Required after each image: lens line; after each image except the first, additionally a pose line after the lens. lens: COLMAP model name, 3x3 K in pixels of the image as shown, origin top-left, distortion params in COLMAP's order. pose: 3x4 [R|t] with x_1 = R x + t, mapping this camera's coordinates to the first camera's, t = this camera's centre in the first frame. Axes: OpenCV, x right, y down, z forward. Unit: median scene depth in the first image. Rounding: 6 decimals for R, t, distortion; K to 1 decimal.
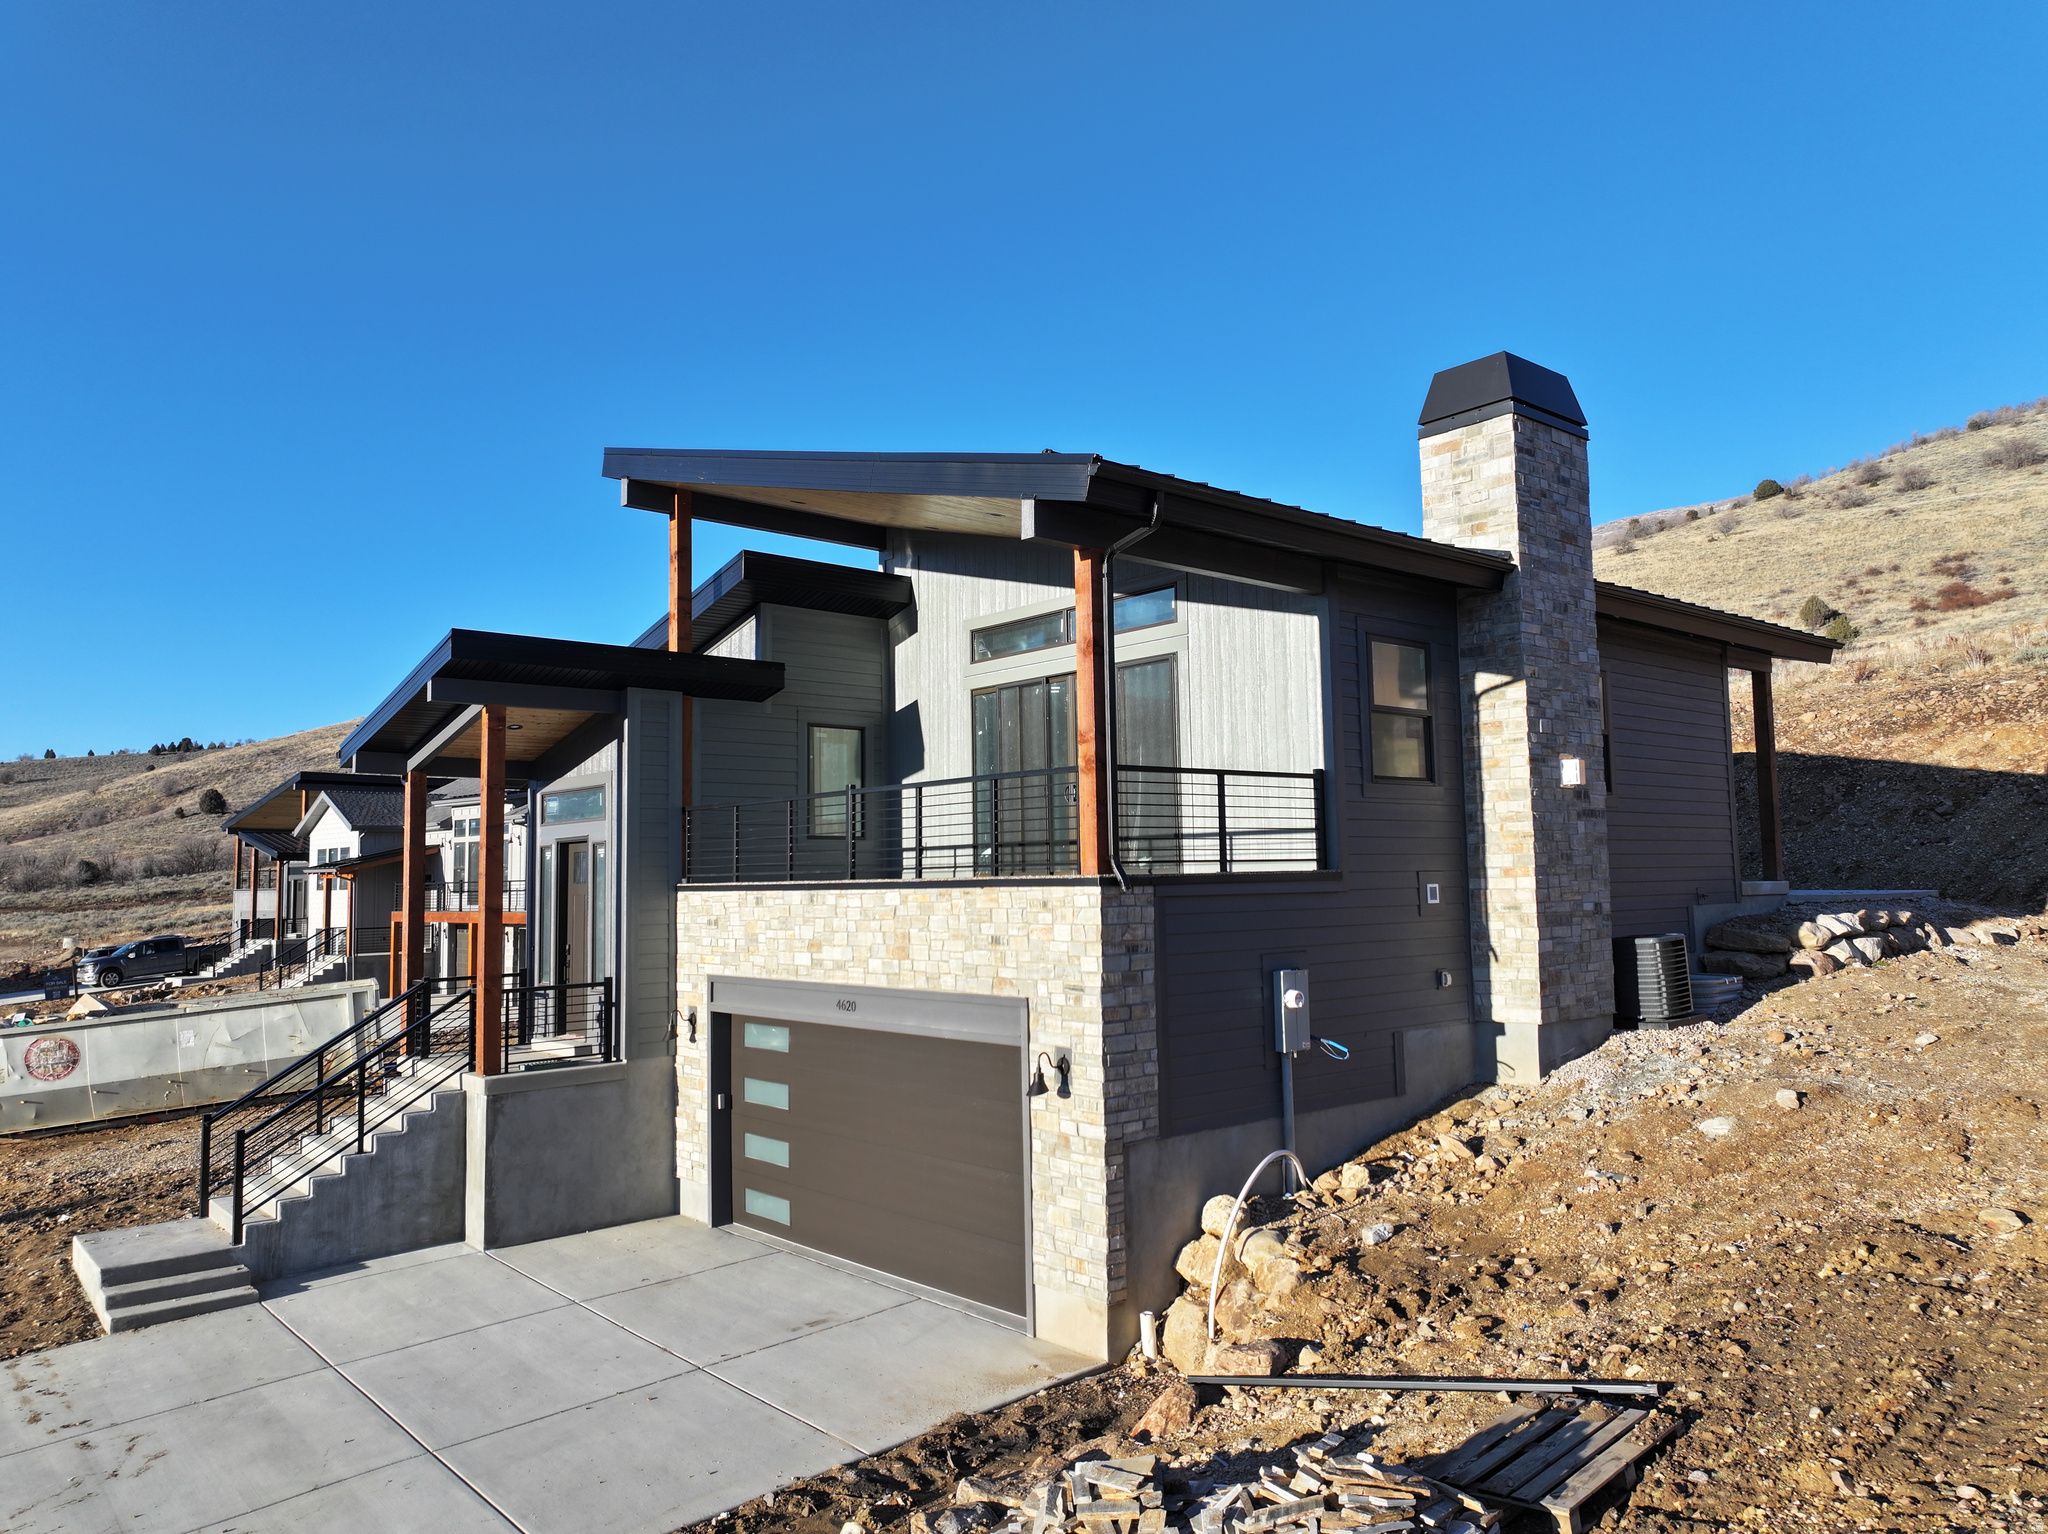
lens RADIAL K [[1433.0, 0, 1025.3], [0, 1433.0, 764.8], [0, 0, 1]] dist [-0.004211, 0.014479]
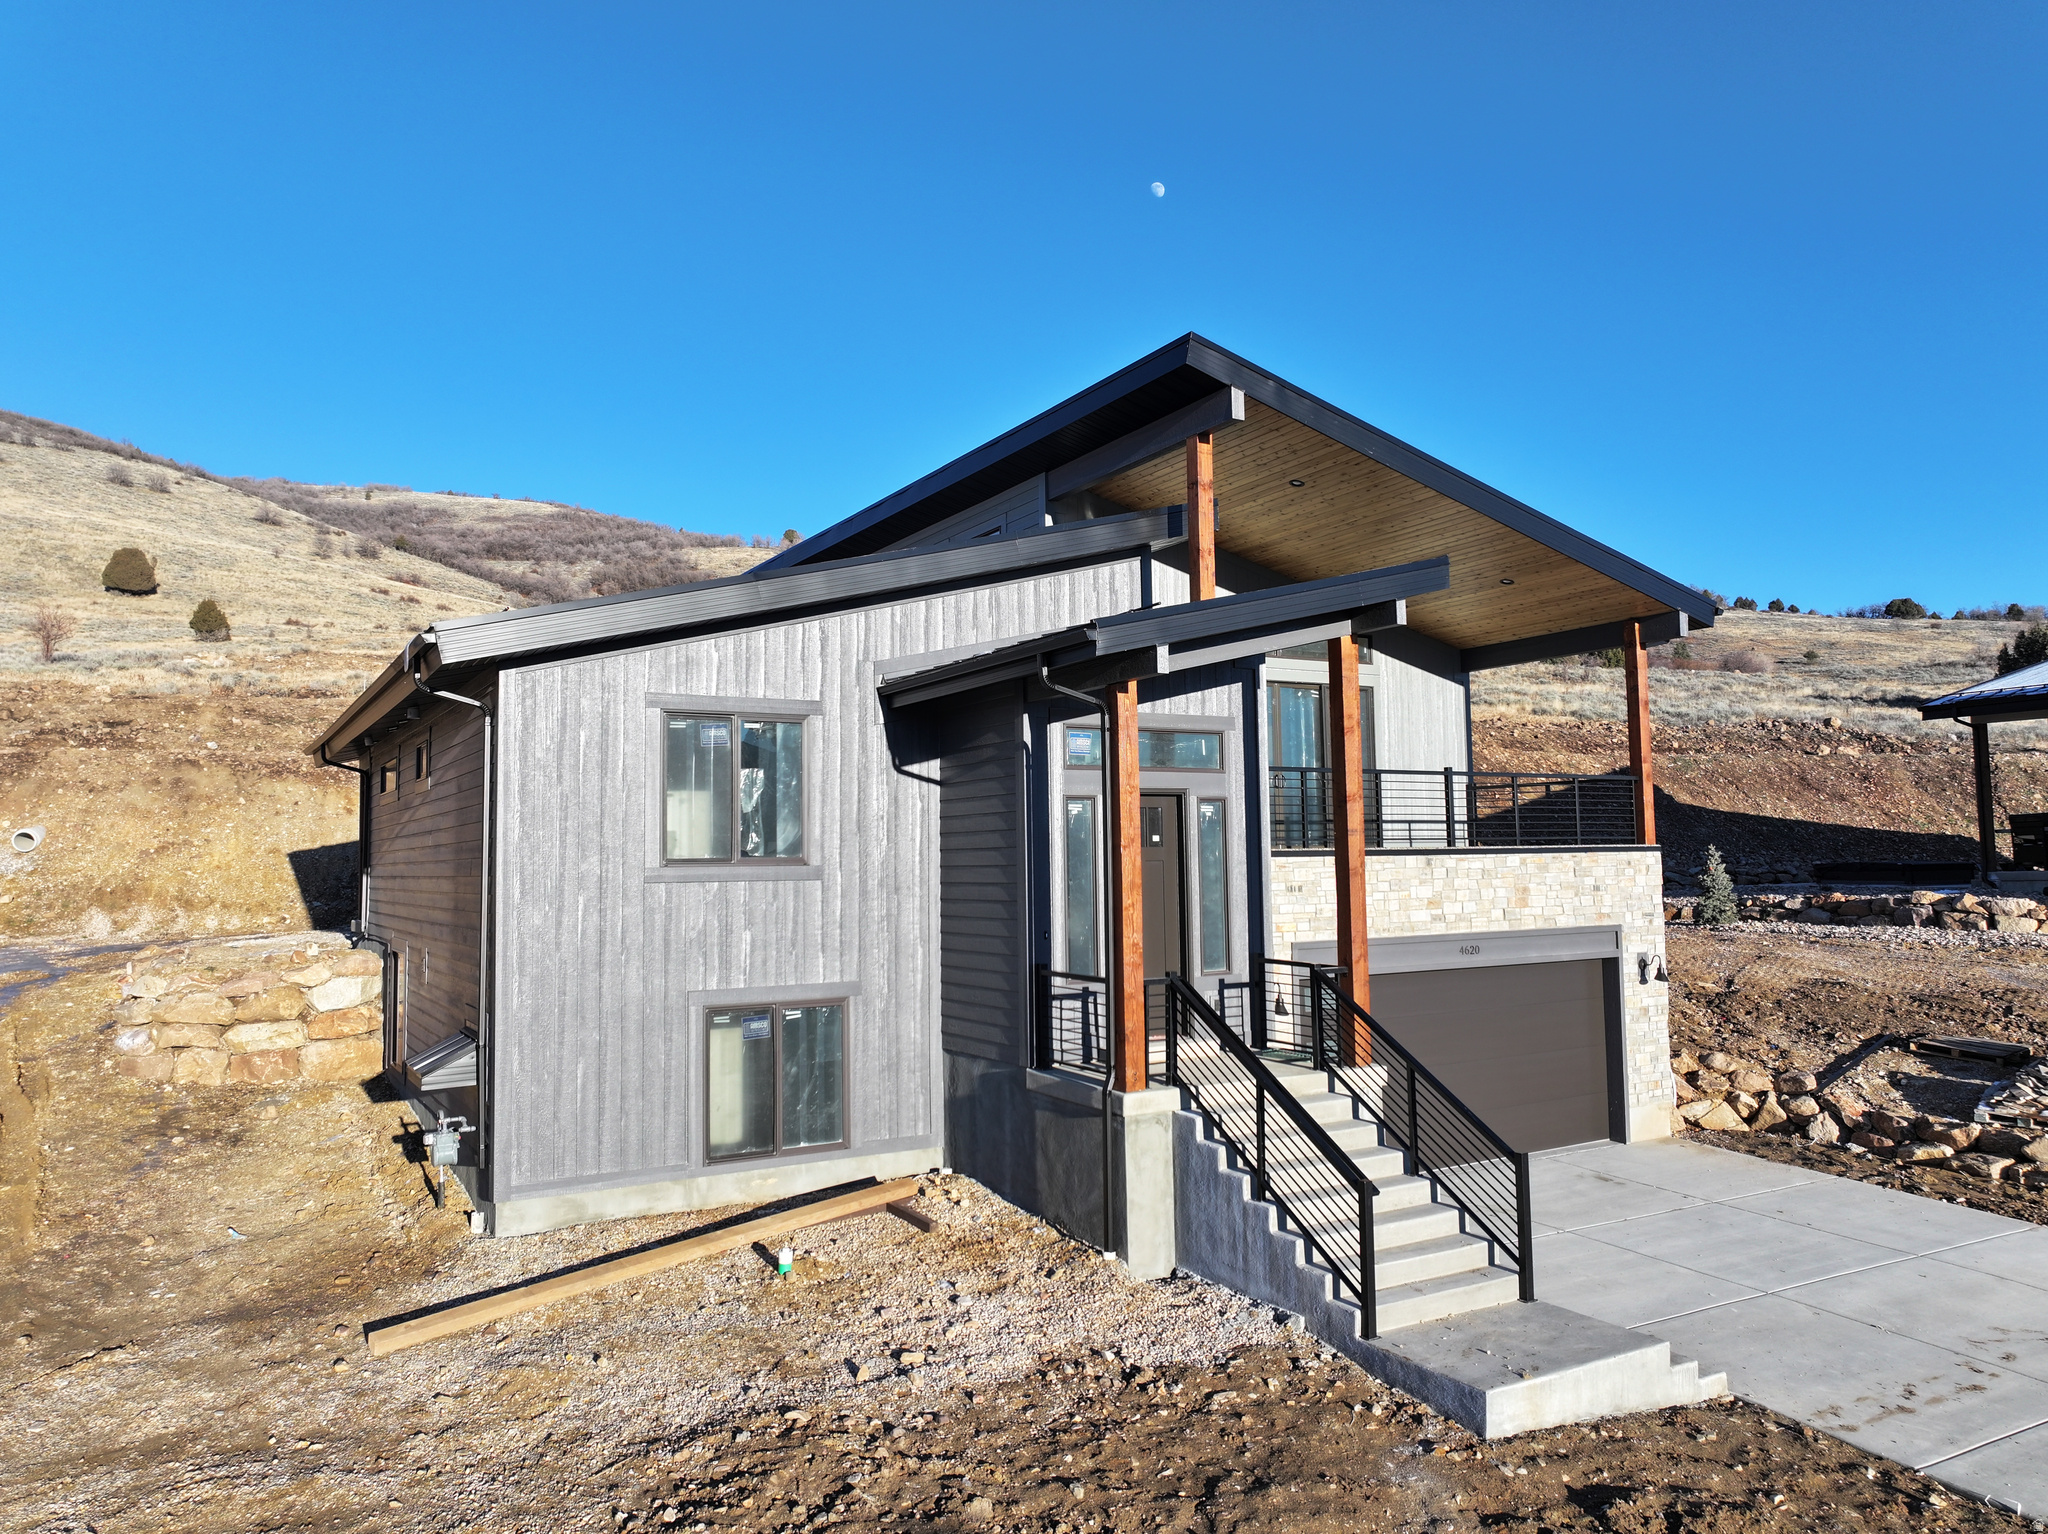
lens RADIAL K [[1433.0, 0, 1026.8], [0, 1433.0, 768.2], [0, 0, 1]] dist [-0.004211, 0.014479]
pose [[0.184958, 0.078943, 0.979571, -1.398093], [-0.068535, 0.995378, -0.067276, 0.122952], [-0.980354, -0.054692, 0.189513, 1.153086]]
